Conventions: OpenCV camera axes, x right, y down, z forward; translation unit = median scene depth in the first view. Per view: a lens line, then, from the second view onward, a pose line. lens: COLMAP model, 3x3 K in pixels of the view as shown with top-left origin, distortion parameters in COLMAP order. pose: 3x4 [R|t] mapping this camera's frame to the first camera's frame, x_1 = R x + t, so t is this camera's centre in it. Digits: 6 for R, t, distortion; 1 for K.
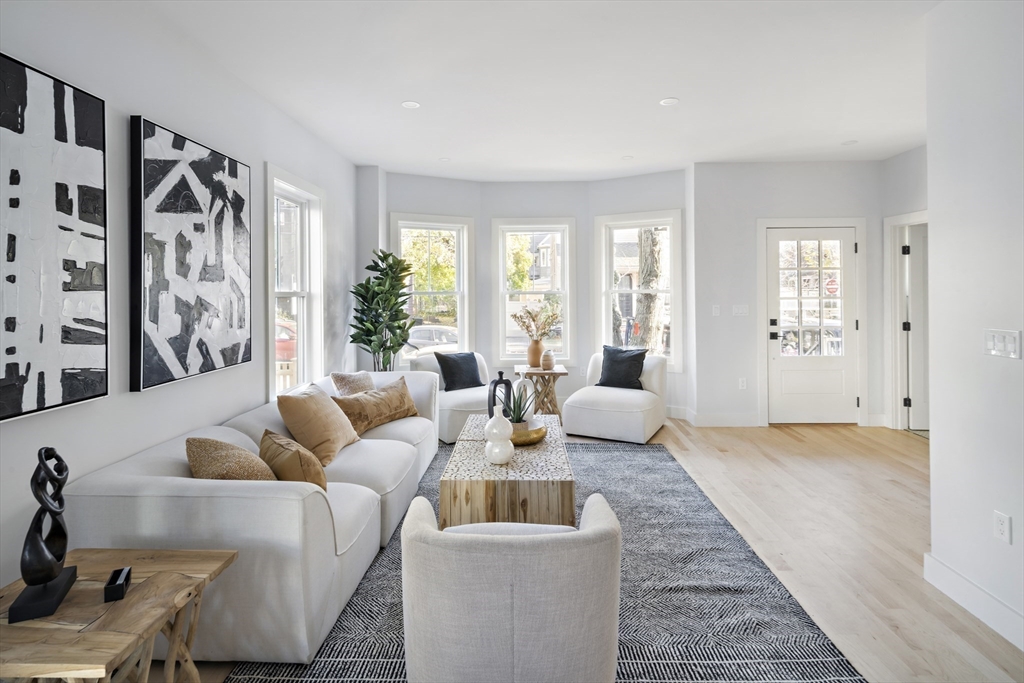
lens RADIAL K [[511.9, 0, 512.6], [0, 511.9, 291.0], [0, 0, 1]] dist [0.000367, -0.000396]
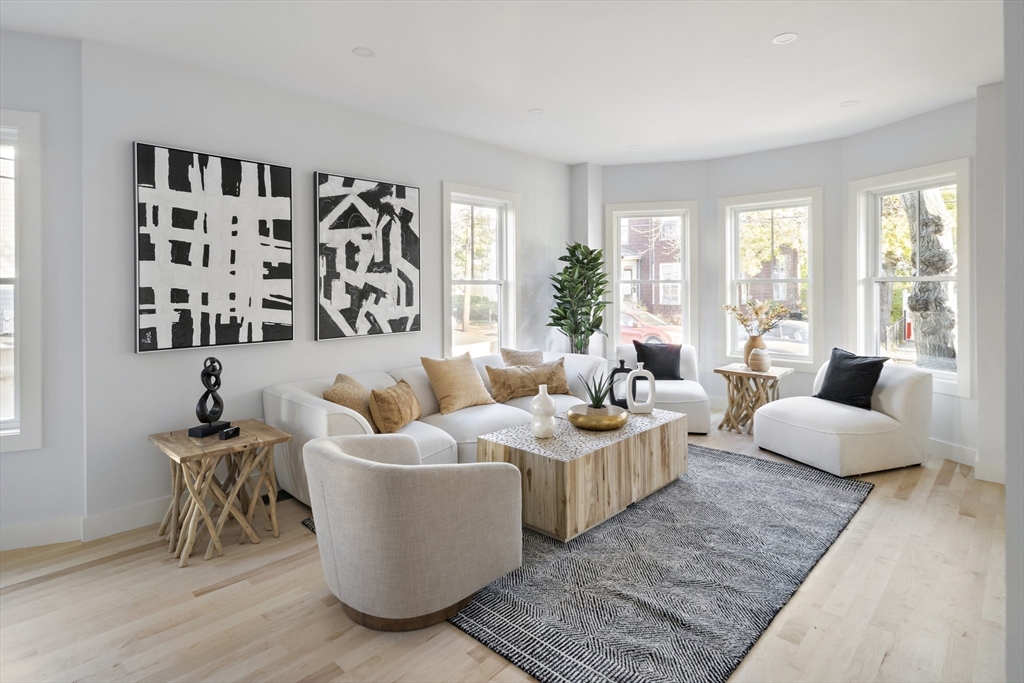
lens RADIAL K [[534.7, 0, 512.8], [0, 534.7, 286.5], [0, 0, 1]] dist [0.002988, 0.000278]
pose [[0.741892, 0.004454, -0.670504, 0.758681], [0.002427, 0.999954, 0.009329, 0.007666], [0.670515, -0.008548, 0.741847, 0.134487]]
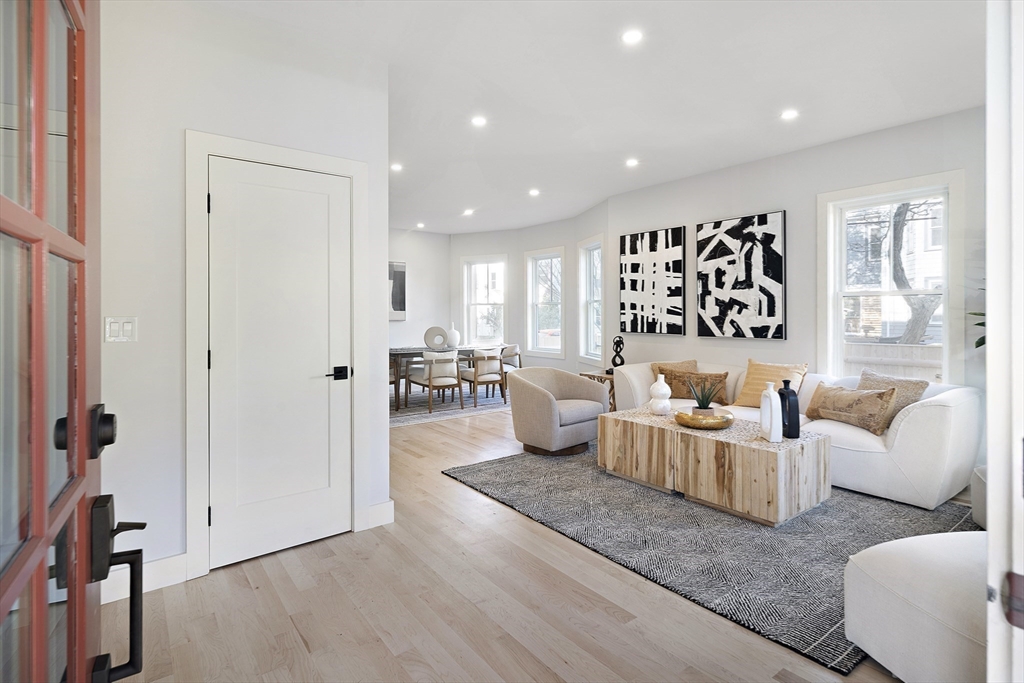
lens RADIAL K [[510.9, 0, 513.8], [0, 510.9, 312.8], [0, 0, 1]] dist [0.000409, -0.000058]
pose [[-0.780884, 0.009104, -0.624609, 1.278124], [0.010165, 0.999947, 0.001867, 0.057681], [0.624593, -0.004891, -0.780935, 2.042454]]
